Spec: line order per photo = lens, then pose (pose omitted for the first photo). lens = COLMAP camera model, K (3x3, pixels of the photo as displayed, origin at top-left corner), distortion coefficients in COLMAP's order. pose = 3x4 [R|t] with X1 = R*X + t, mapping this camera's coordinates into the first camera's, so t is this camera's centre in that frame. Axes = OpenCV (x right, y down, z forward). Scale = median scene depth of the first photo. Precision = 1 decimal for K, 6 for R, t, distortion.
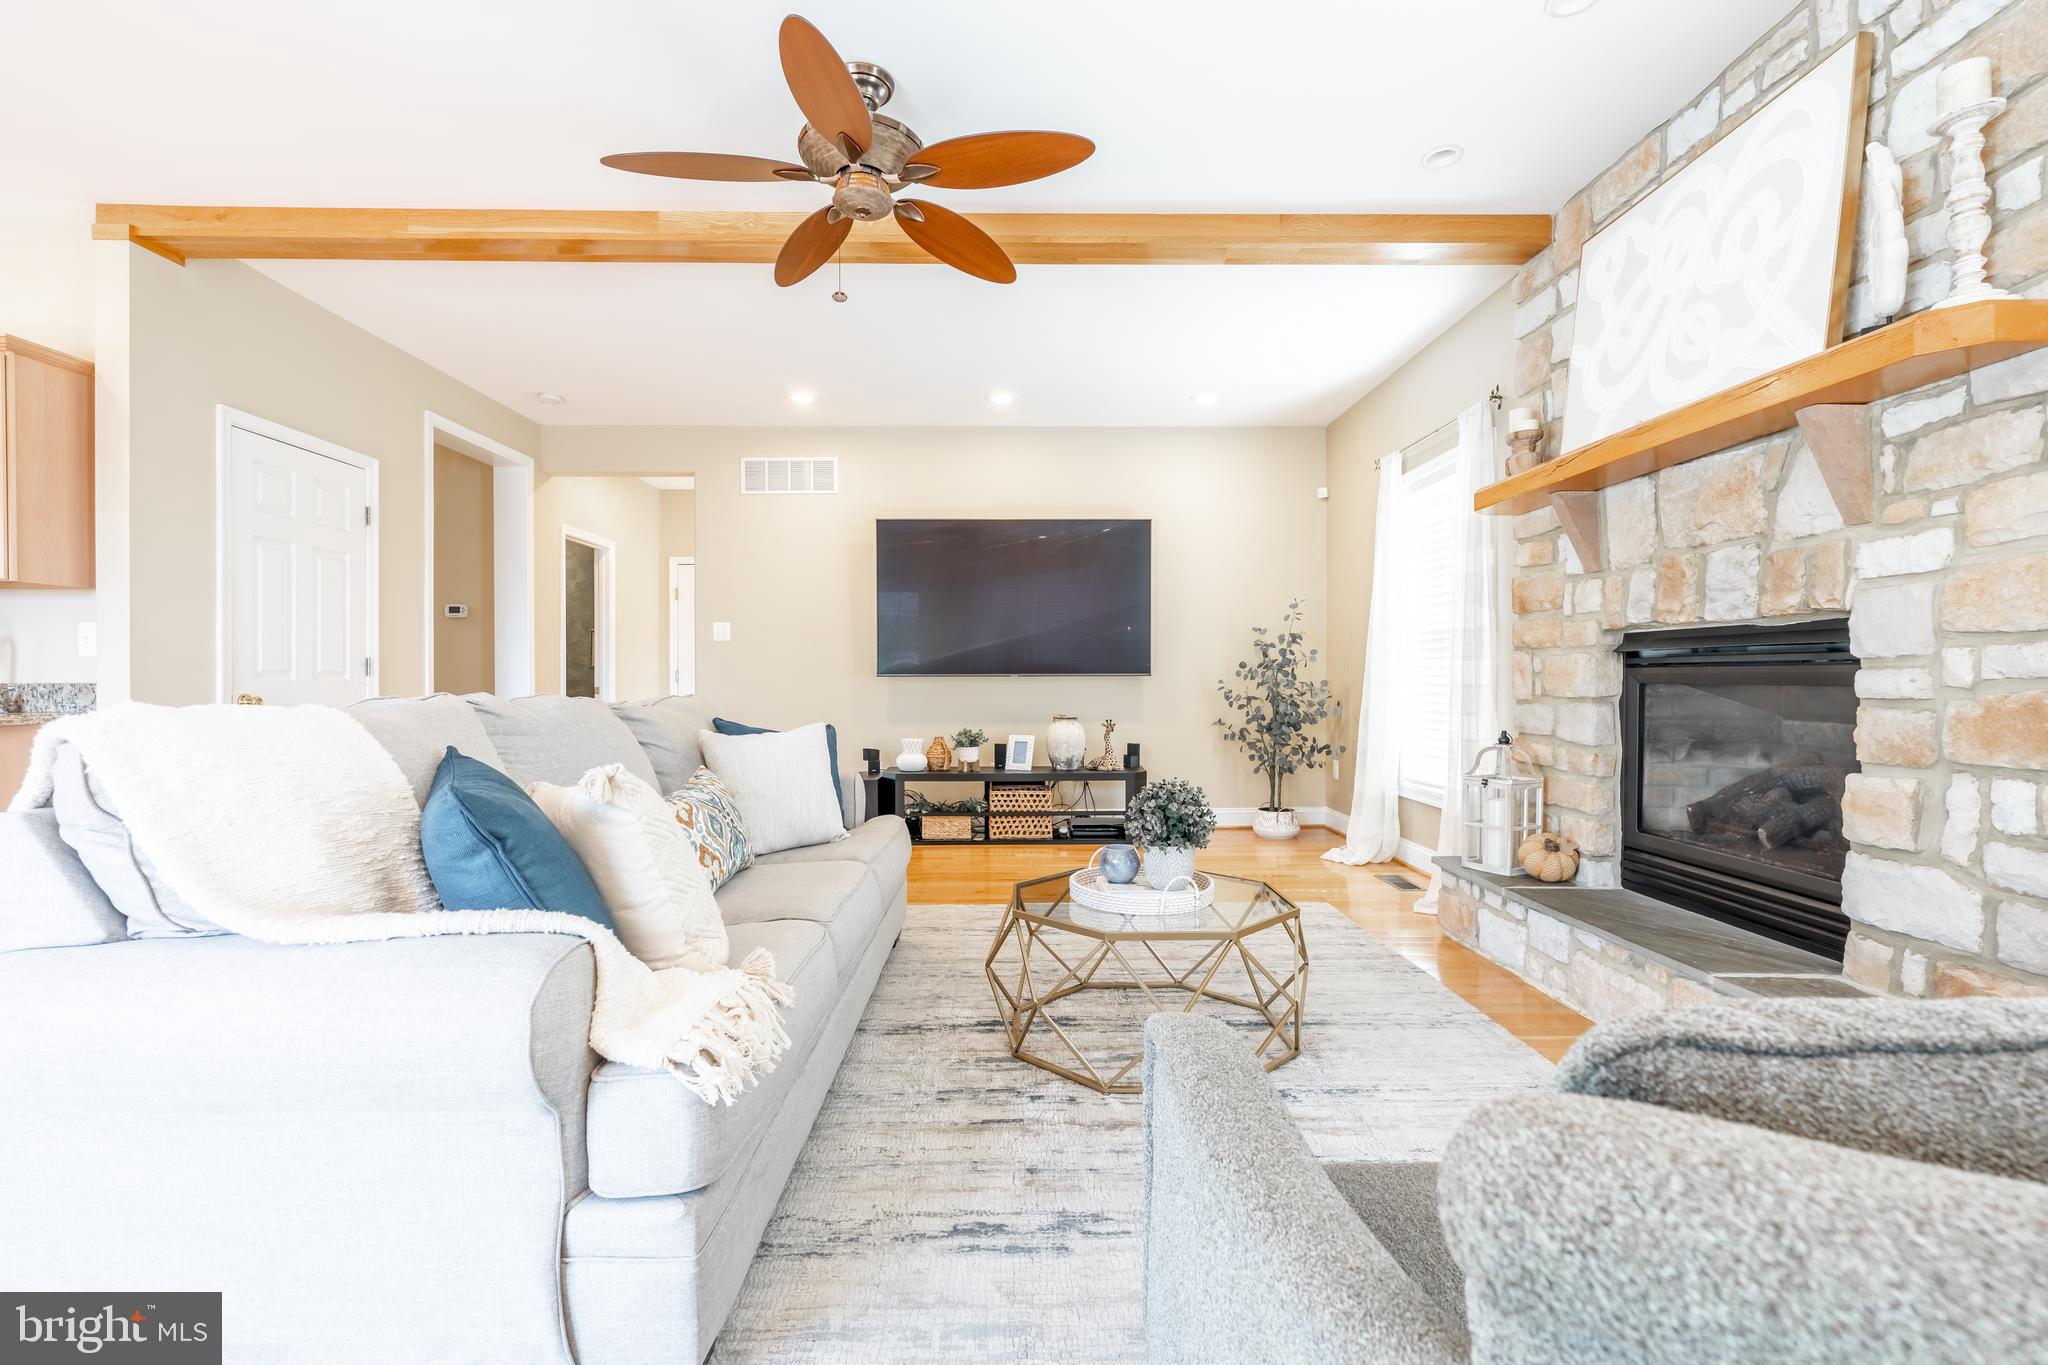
lens RADIAL K [[922.5, 0, 1006.2], [0, 922.5, 682.1], [0, 0, 1]] dist [-0.001351, 0.001344]
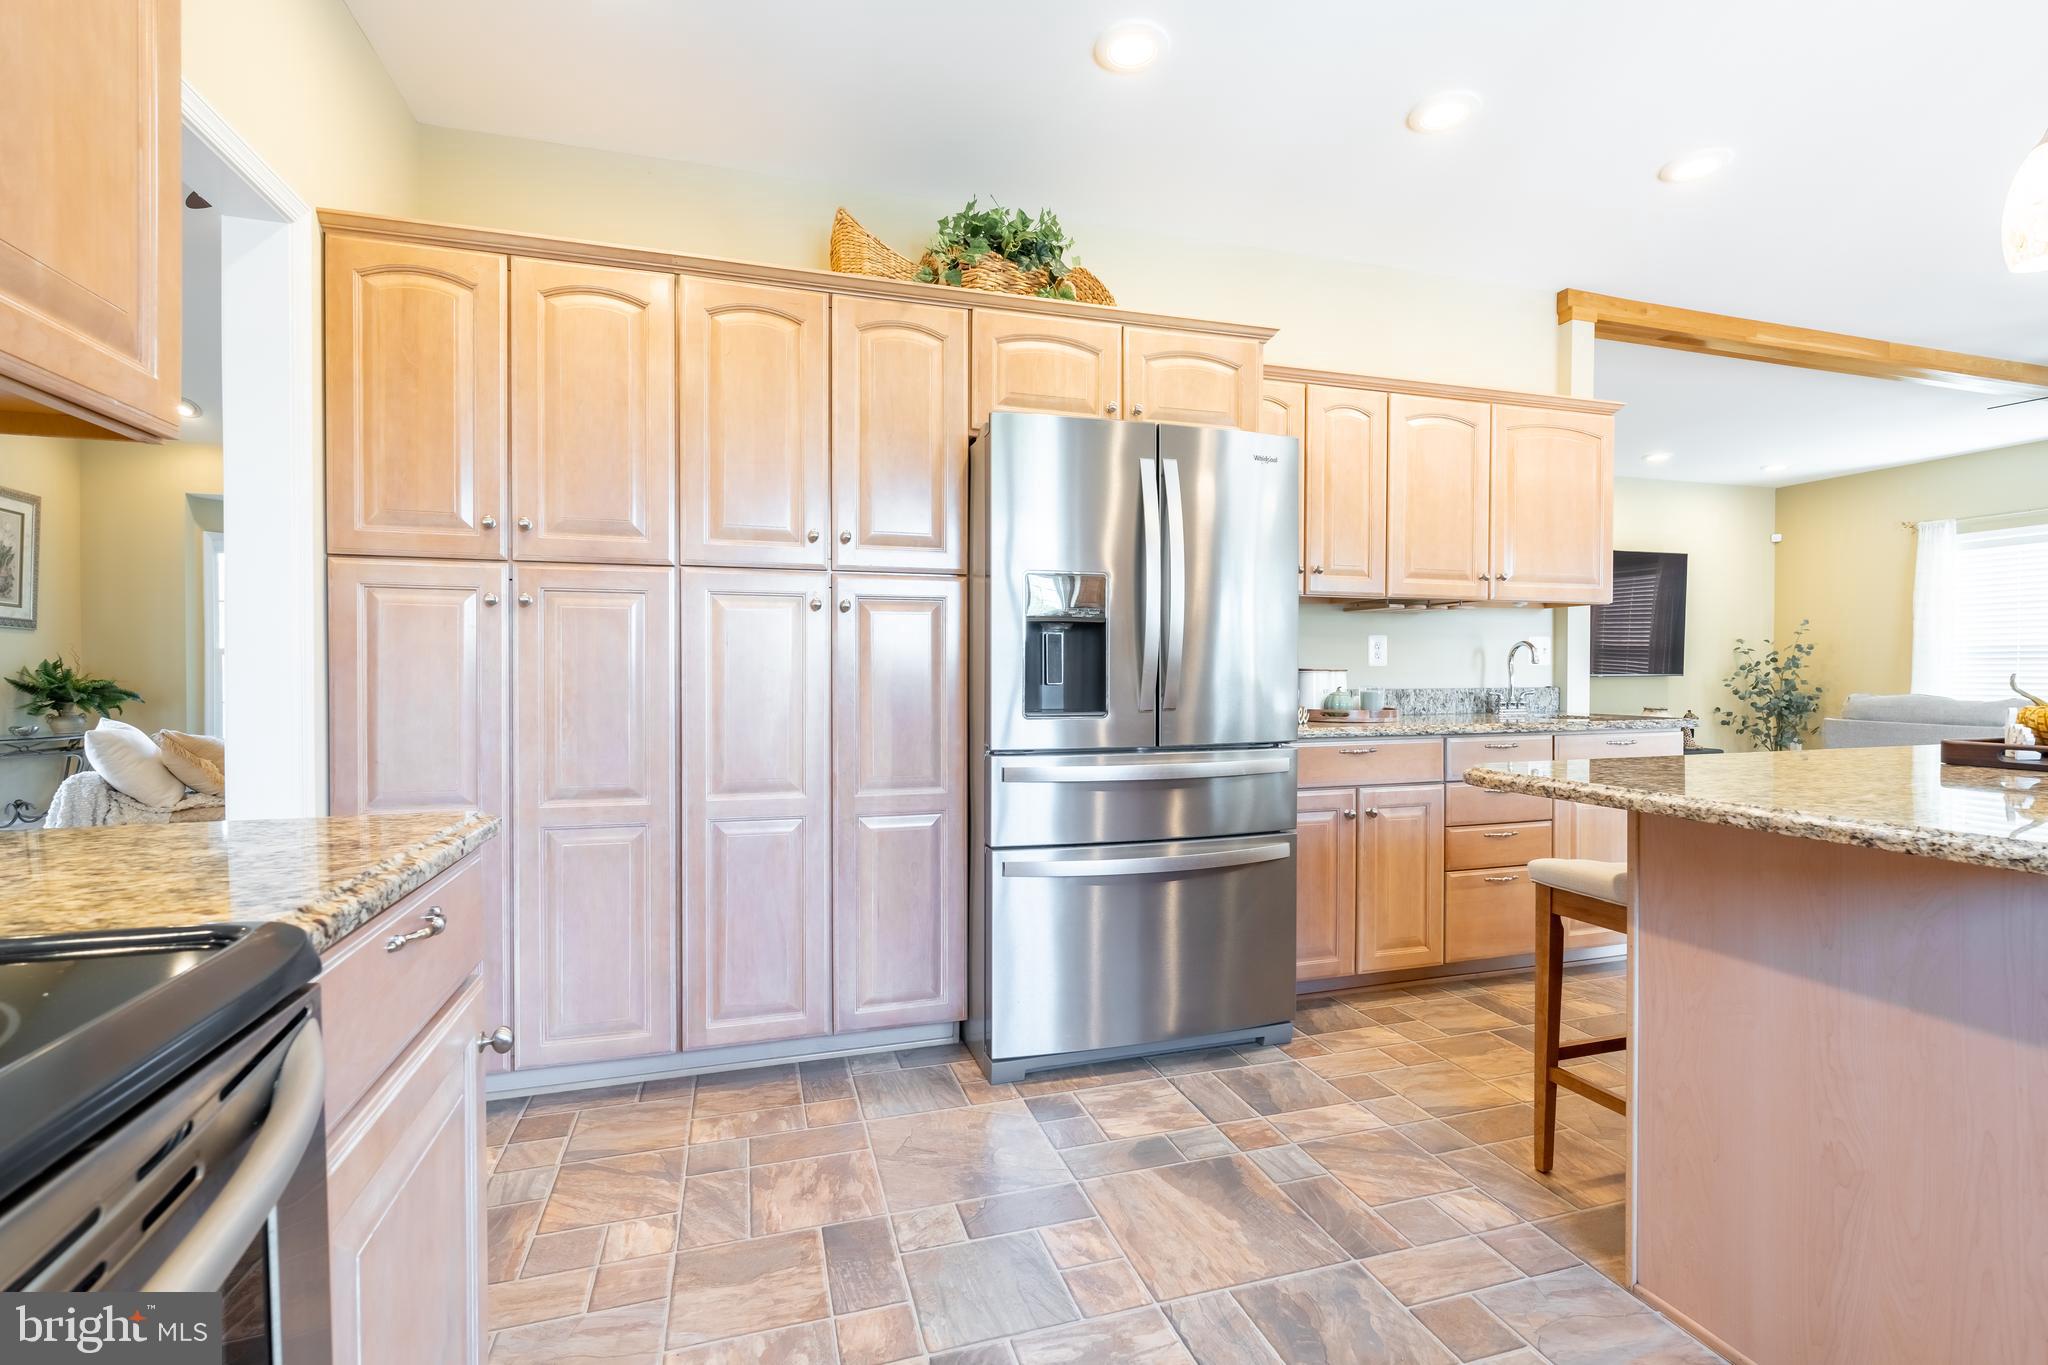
lens RADIAL K [[922.5, 0, 1019.0], [0, 922.5, 673.7], [0, 0, 1]] dist [-0.001351, 0.001344]
pose [[0.956202, -0.002125, 0.292700, -2.285760], [0.002222, 0.999998, 0.000000, -0.022955], [-0.292699, 0.000650, 0.956204, 0.076417]]
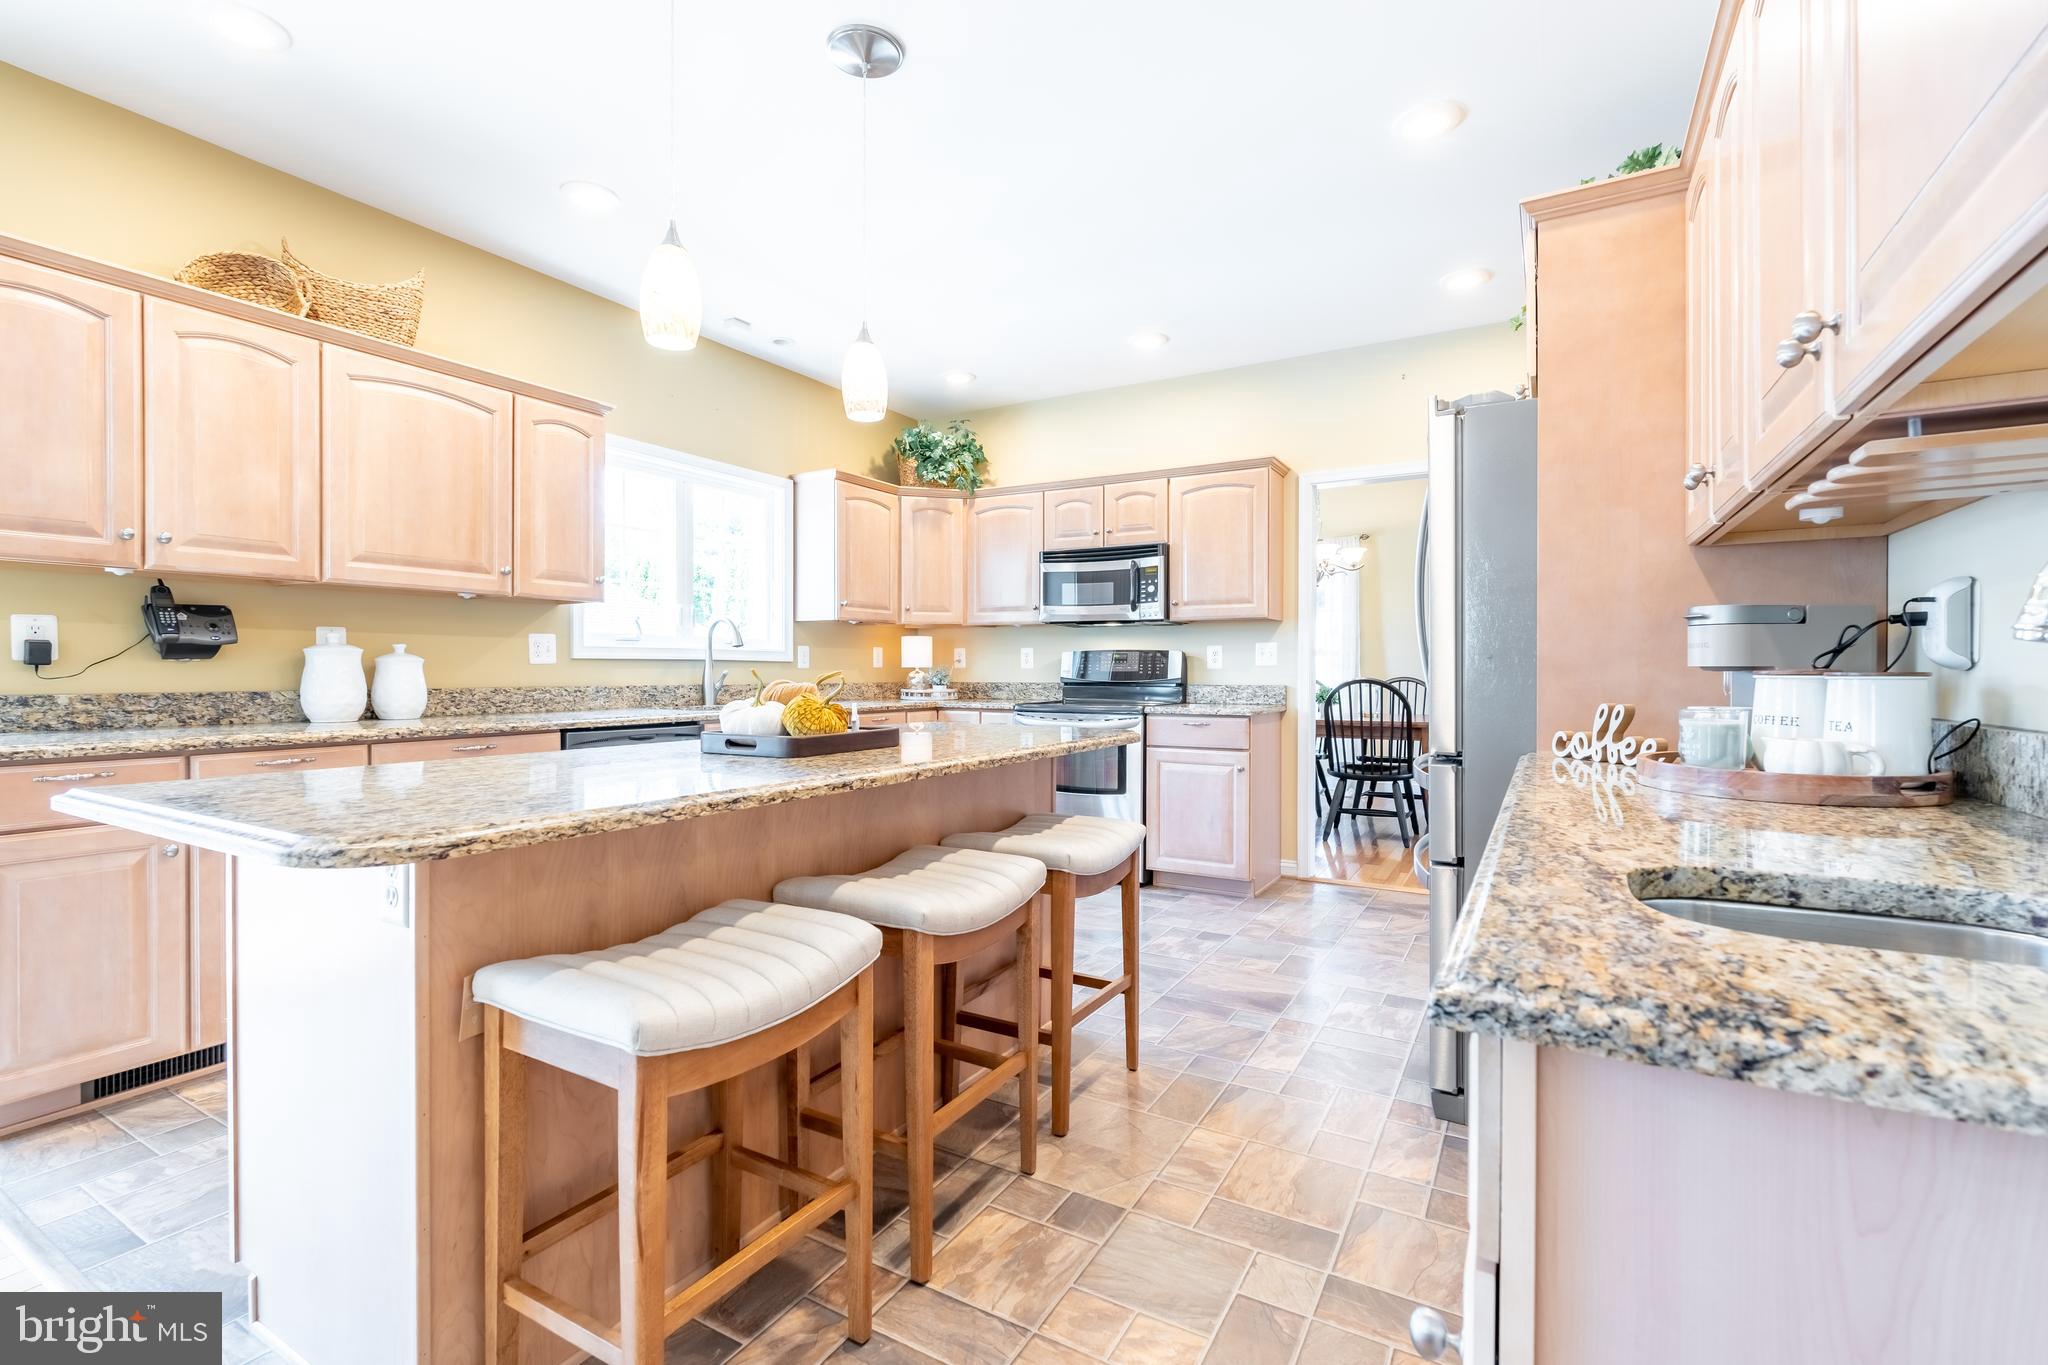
lens RADIAL K [[922.5, 0, 1020.0], [0, 922.5, 679.0], [0, 0, 1]] dist [-0.001351, 0.001344]
pose [[-0.505308, 0.008597, -0.862896, -0.933537], [-0.004764, 0.999907, 0.012752, -0.028764], [0.862926, 0.010555, -0.505220, 0.953418]]
